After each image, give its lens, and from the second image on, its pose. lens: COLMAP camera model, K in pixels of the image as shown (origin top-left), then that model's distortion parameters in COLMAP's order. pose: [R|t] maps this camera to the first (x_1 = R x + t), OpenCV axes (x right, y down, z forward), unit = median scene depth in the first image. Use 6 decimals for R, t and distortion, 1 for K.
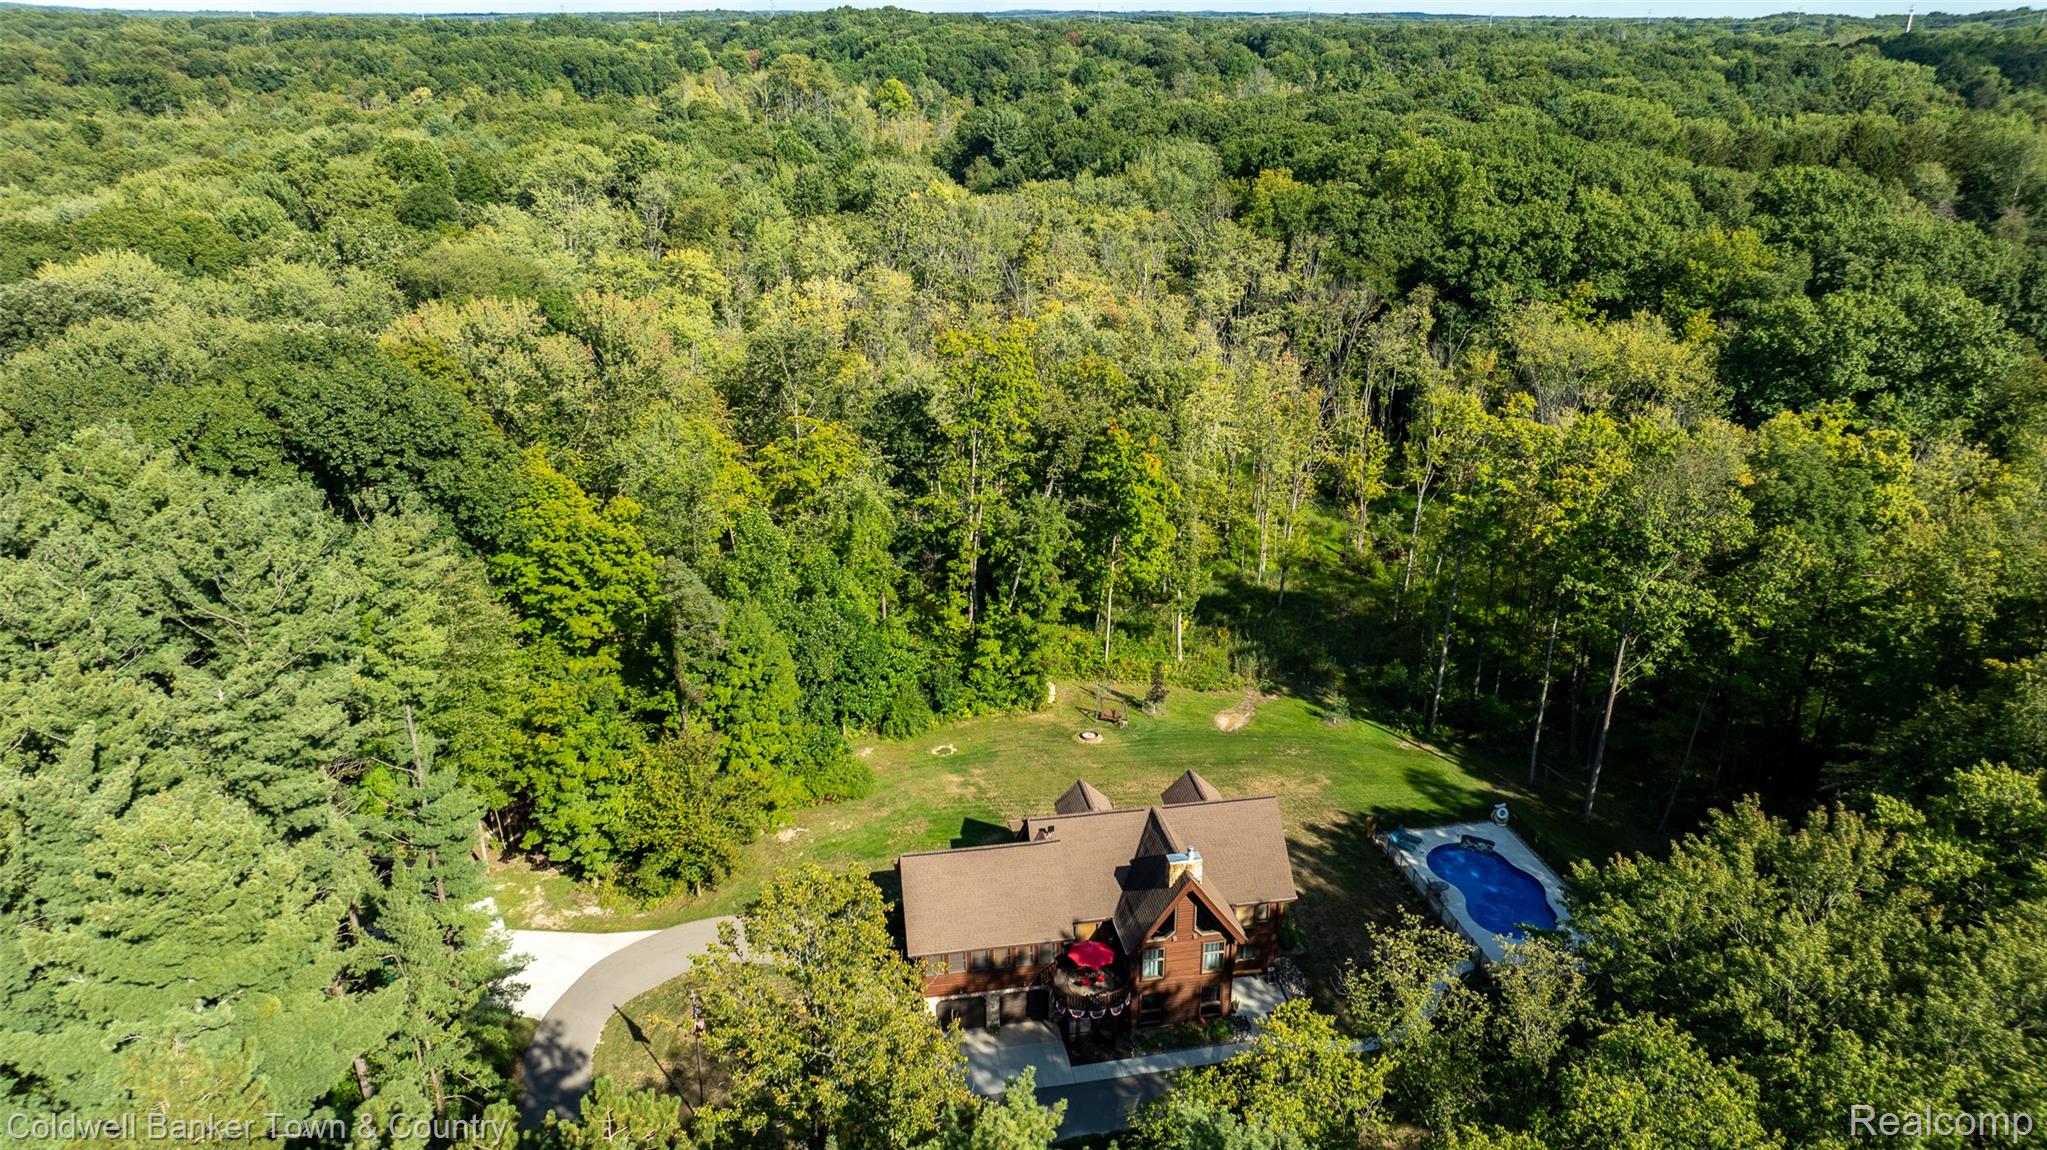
lens RADIAL K [[1432.3, 0, 1041.2], [0, 1432.3, 588.7], [0, 0, 1]] dist [-0.021765, 0.017951]
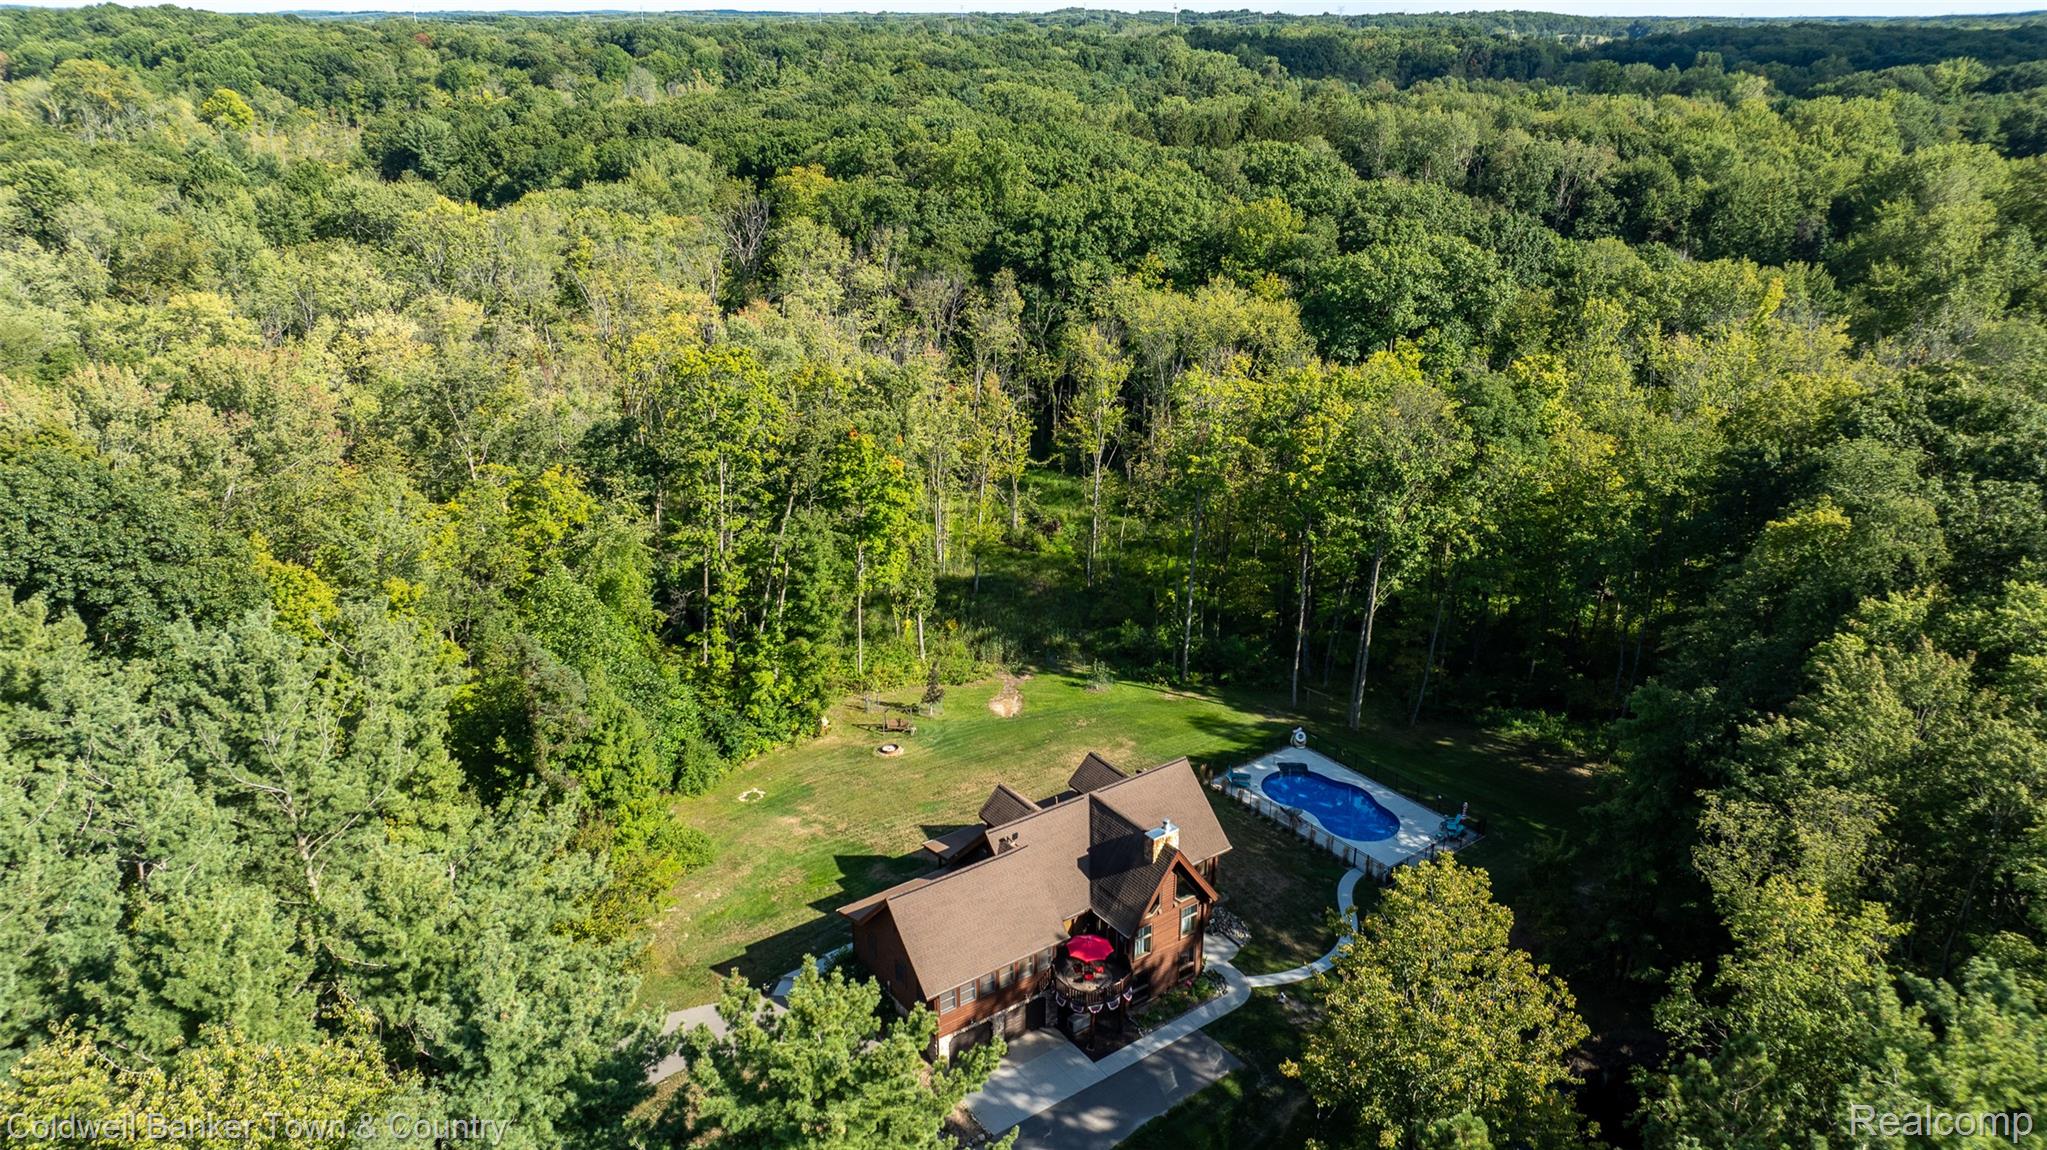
lens RADIAL K [[1432.3, 0, 1038.5], [0, 1432.3, 577.4], [0, 0, 1]] dist [-0.021765, 0.017951]
pose [[0.904796, -0.158917, 0.395083, -0.201832], [0.161074, 0.986547, 0.027945, -0.019793], [-0.394208, 0.038353, 0.918220, 0.048902]]
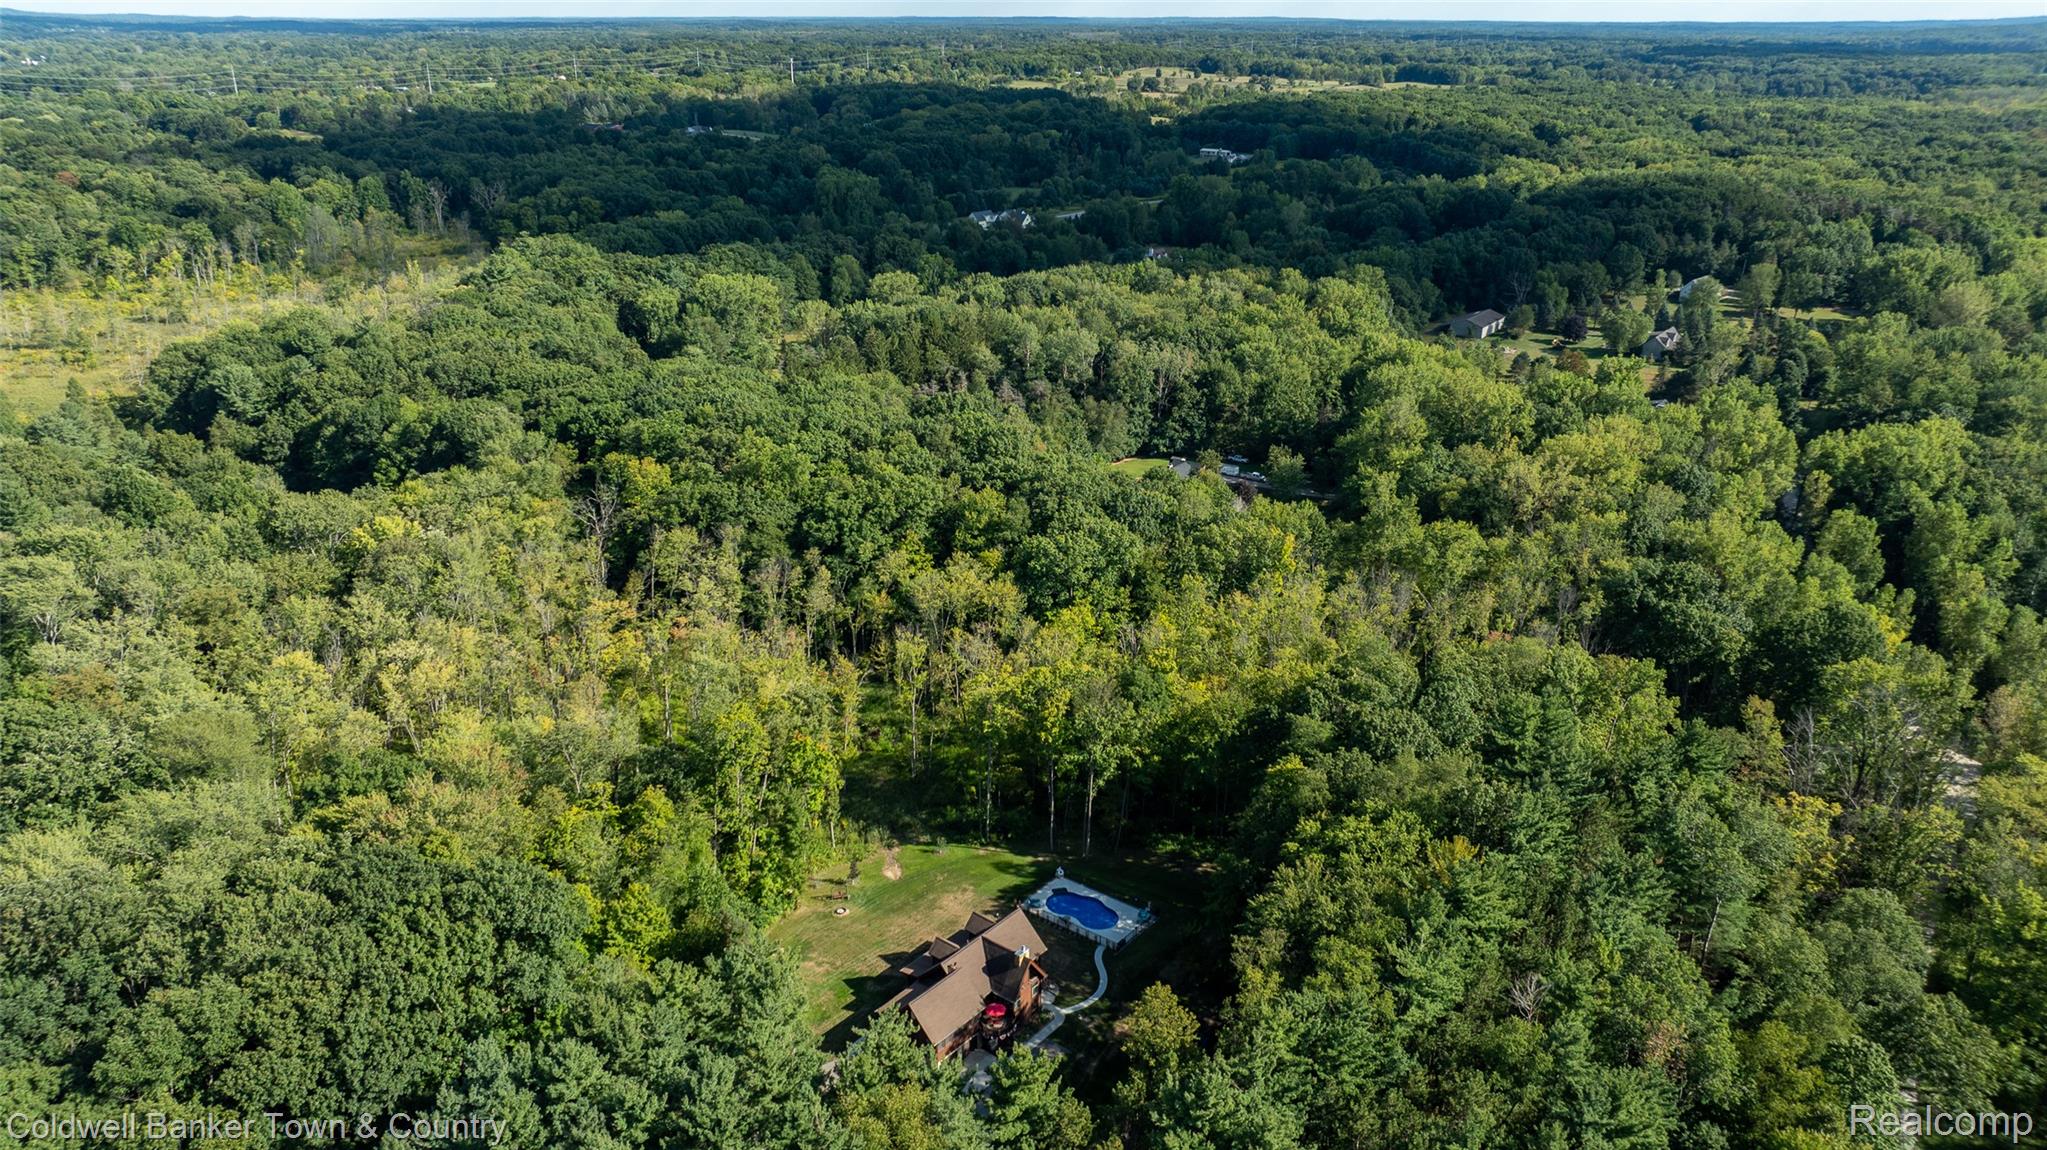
lens RADIAL K [[1432.3, 0, 1030.1], [0, 1432.3, 583.7], [0, 0, 1]] dist [-0.021765, 0.017951]
pose [[0.766345, -0.244141, 0.594231, -0.615118], [0.243263, 0.966375, 0.083315, -0.314754], [-0.594590, 0.080706, 0.799968, -0.484093]]
